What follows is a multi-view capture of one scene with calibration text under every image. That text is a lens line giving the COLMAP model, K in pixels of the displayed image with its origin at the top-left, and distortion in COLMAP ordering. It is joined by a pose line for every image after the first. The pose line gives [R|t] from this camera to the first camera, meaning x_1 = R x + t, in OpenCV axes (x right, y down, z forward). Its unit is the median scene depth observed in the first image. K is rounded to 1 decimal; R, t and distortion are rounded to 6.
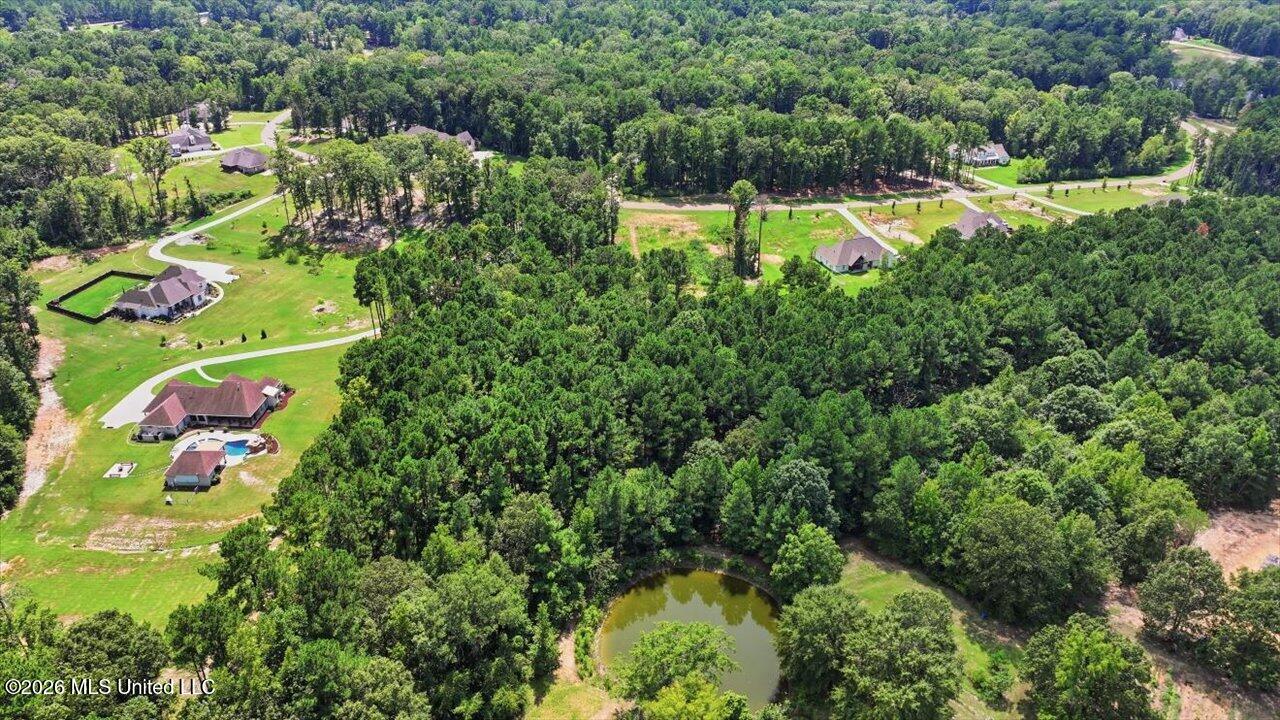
lens RADIAL K [[899.1, 0, 643.7], [0, 899.1, 365.5], [0, 0, 1]] dist [-0.003713, 0.019164]
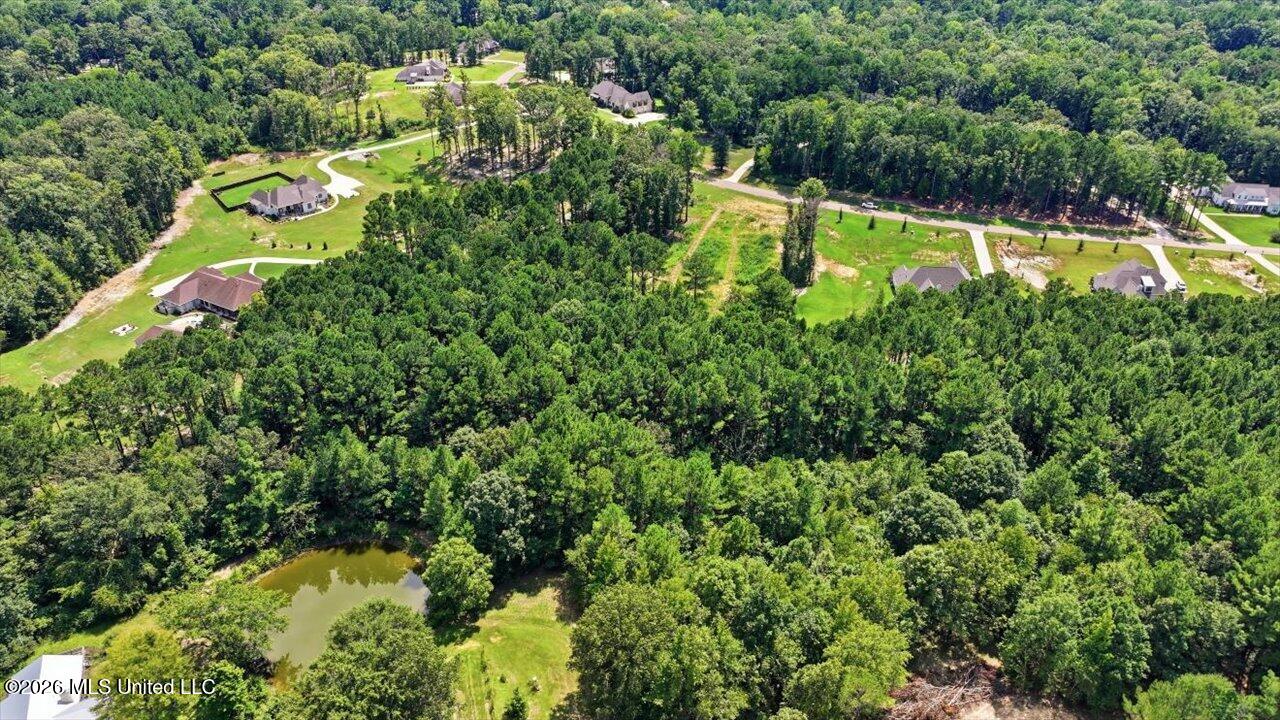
lens RADIAL K [[899.1, 0, 642.2], [0, 899.1, 363.9], [0, 0, 1]] dist [-0.003713, 0.019164]
pose [[0.889701, 0.234715, -0.391588, 0.313869], [-0.219872, 0.971988, 0.083046, -0.055786], [0.400111, 0.012213, 0.916385, 0.099006]]
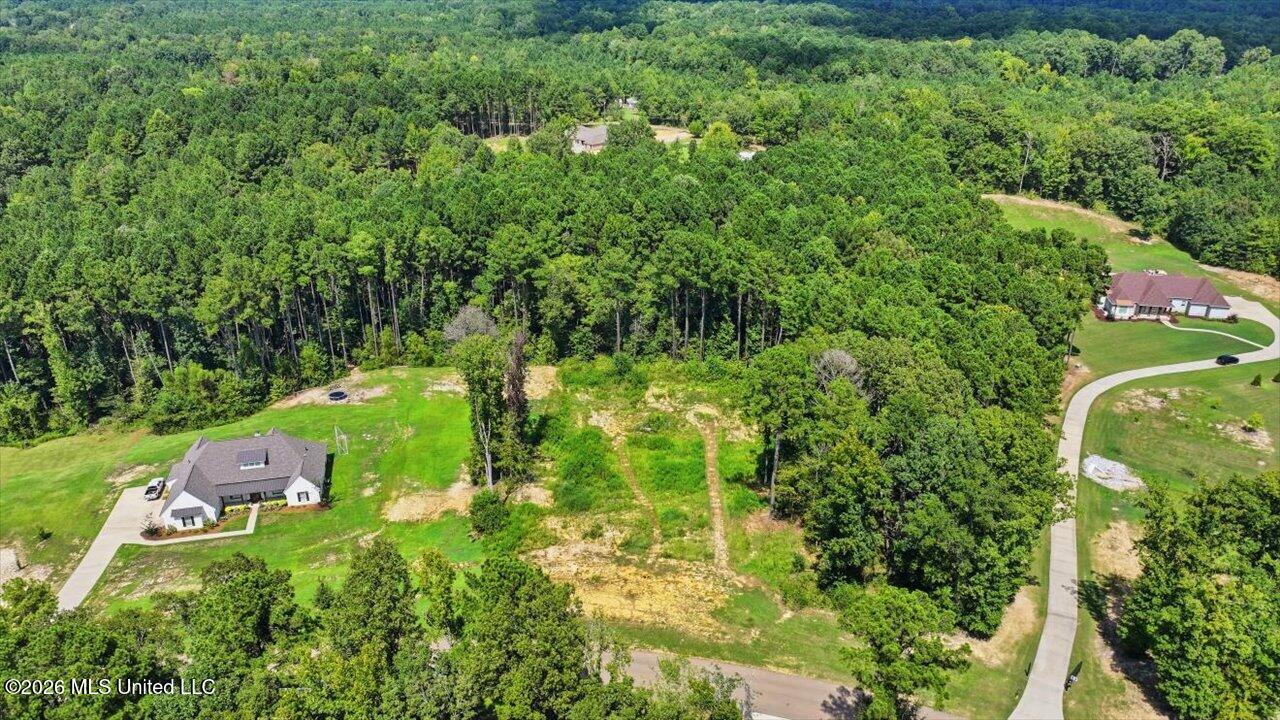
lens RADIAL K [[899.1, 0, 645.4], [0, 899.1, 355.5], [0, 0, 1]] dist [-0.003713, 0.019164]
pose [[-0.993121, -0.053283, 0.104263, -0.015433], [0.050717, 0.606838, 0.793206, -0.485438], [-0.105536, 0.793038, -0.599961, 1.123305]]
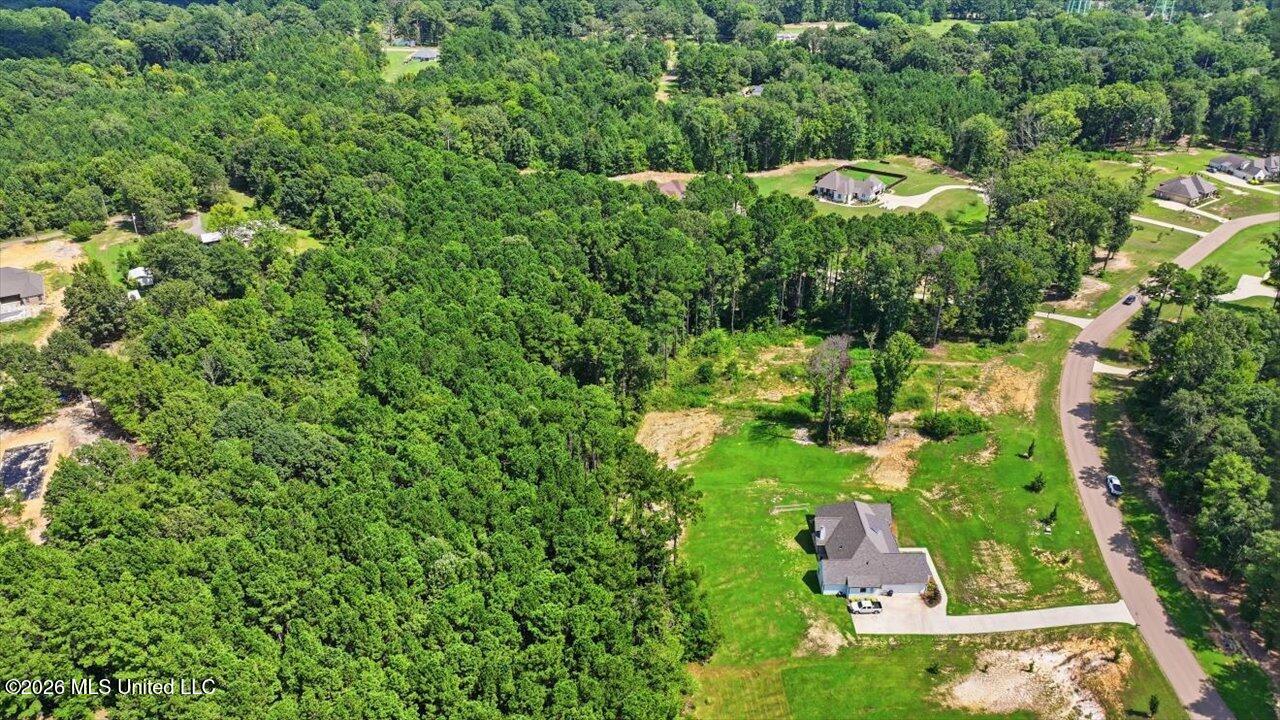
lens RADIAL K [[899.1, 0, 641.1], [0, 899.1, 354.5], [0, 0, 1]] dist [-0.003713, 0.019164]
pose [[-0.350380, 0.438337, -0.827705, 0.640459], [-0.448859, 0.697047, 0.559152, -0.421266], [0.822046, 0.567438, -0.047480, 0.786613]]
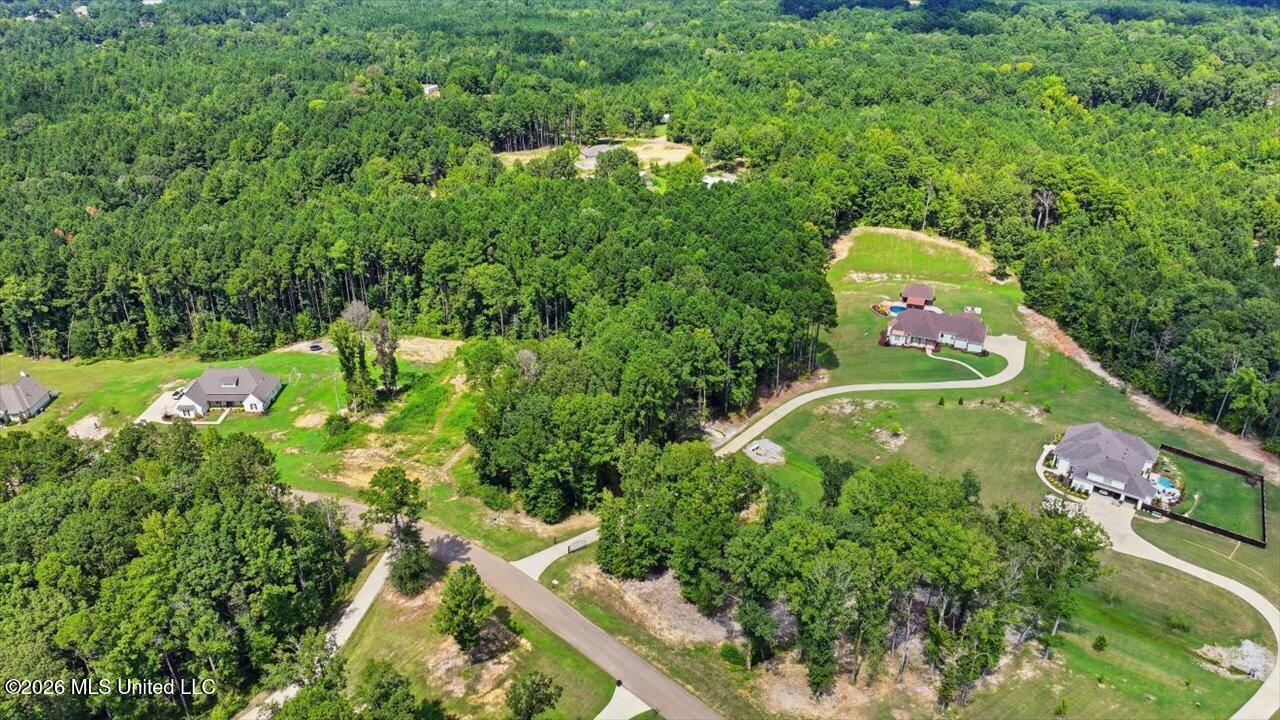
lens RADIAL K [[899.1, 0, 645.7], [0, 899.1, 353.2], [0, 0, 1]] dist [-0.003713, 0.019164]
pose [[-0.943525, -0.149371, 0.295716, -0.308820], [0.154571, 0.591016, 0.791712, -0.654774], [-0.293032, 0.792710, -0.534550, 1.193411]]
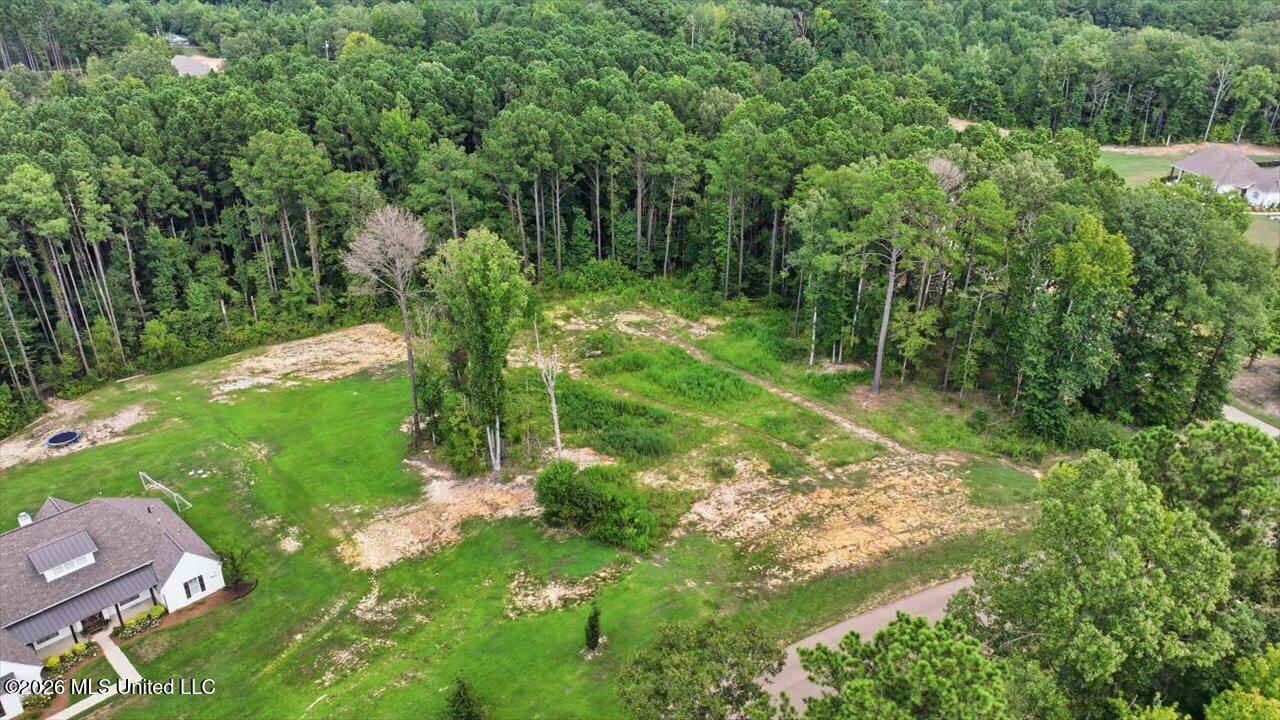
lens RADIAL K [[899.1, 0, 644.4], [0, 899.1, 359.7], [0, 0, 1]] dist [-0.003713, 0.019164]
pose [[-0.897486, 0.189816, -0.398106, 0.161968], [-0.214754, 0.600333, 0.770377, -0.361159], [0.385226, 0.776897, -0.498027, 1.056021]]
